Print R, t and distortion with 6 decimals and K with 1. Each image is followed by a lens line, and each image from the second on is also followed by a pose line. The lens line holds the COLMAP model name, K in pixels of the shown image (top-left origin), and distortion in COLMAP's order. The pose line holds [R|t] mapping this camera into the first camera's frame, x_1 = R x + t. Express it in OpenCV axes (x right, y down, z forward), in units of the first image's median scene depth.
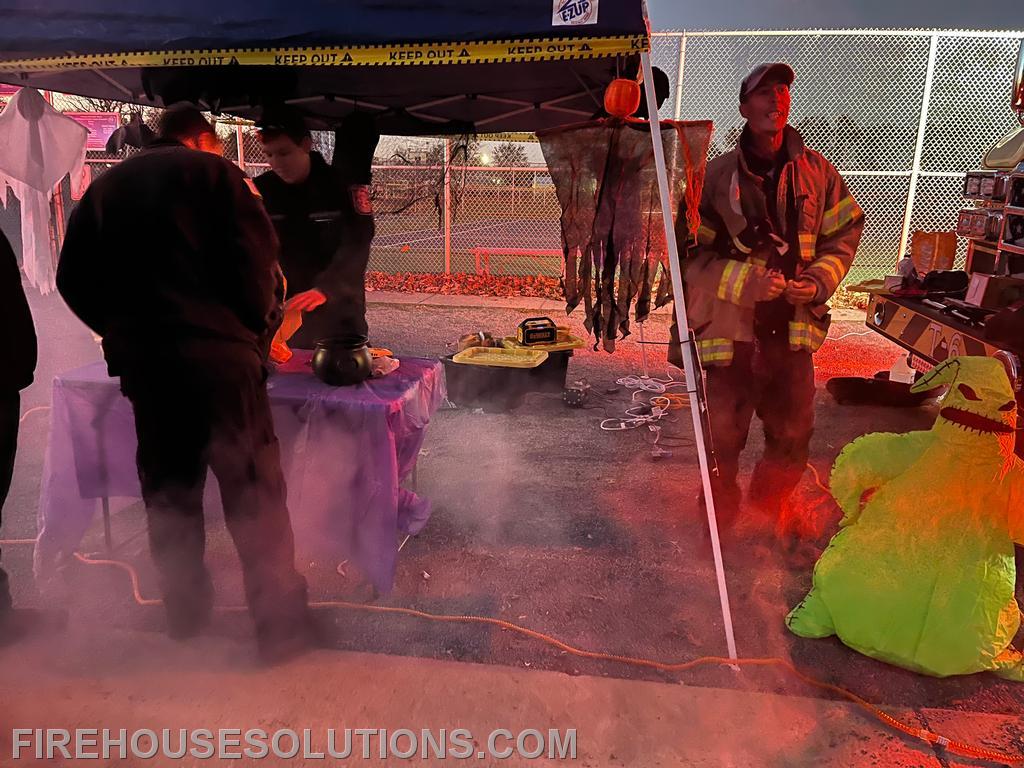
lens RADIAL K [[762.3, 0, 515.3], [0, 762.3, 389.6], [0, 0, 1]] dist [0.105726, -0.140881]
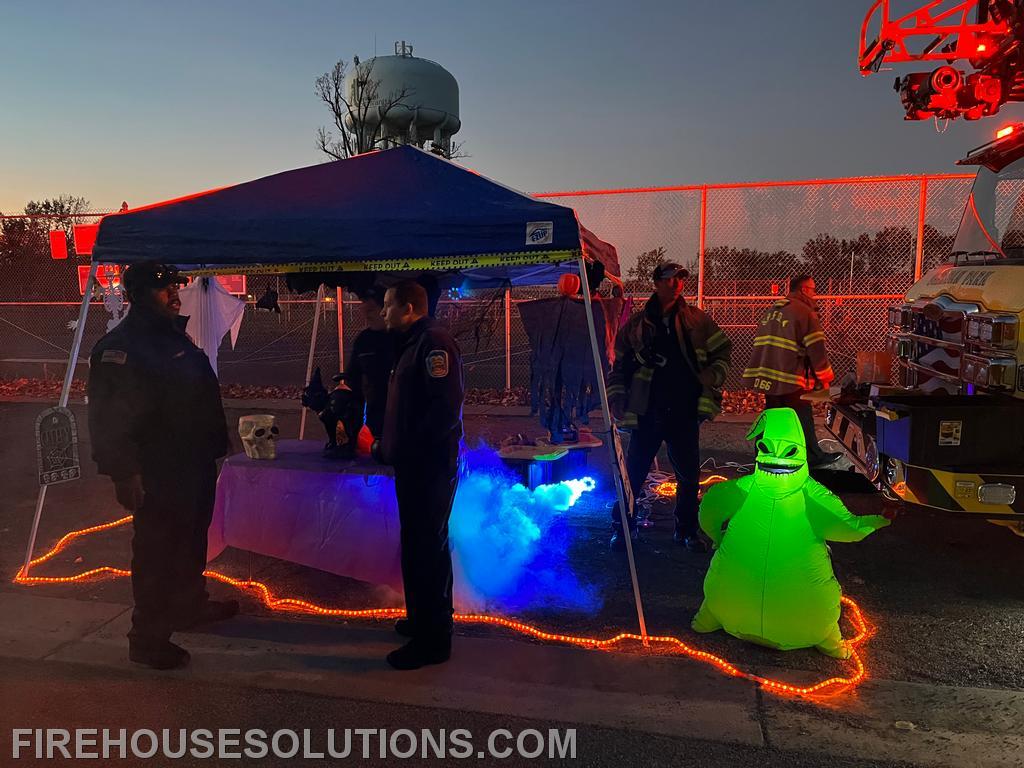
lens RADIAL K [[760.5, 0, 522.6], [0, 760.5, 387.5], [0, 0, 1]] dist [0.099475, -0.136008]
pose [[0.995058, -0.016335, -0.097940, 0.184792], [0.001619, 0.988913, -0.148489, 0.076190], [0.099280, 0.147596, 0.984052, -0.542988]]
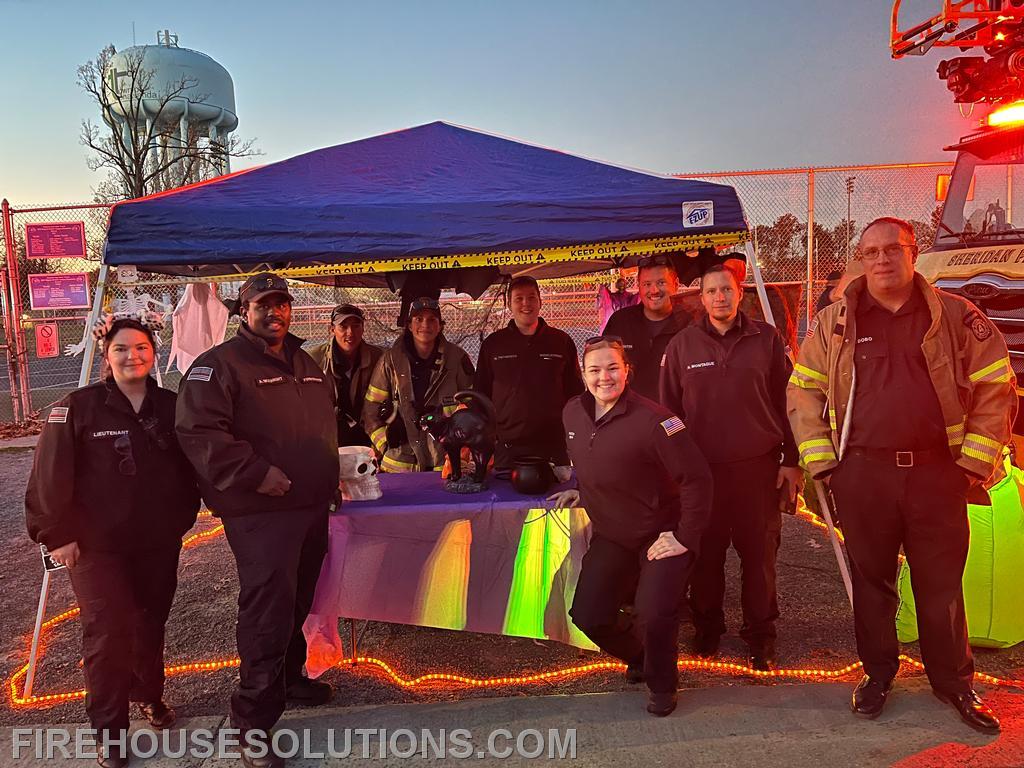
lens RADIAL K [[762.3, 0, 515.3], [0, 762.3, 389.6], [0, 0, 1]] dist [0.105726, -0.140881]
pose [[0.984799, -0.085658, 0.151110, -0.477258], [0.106477, 0.985033, -0.135543, -0.006096], [-0.137238, 0.149572, 0.979180, -0.308971]]
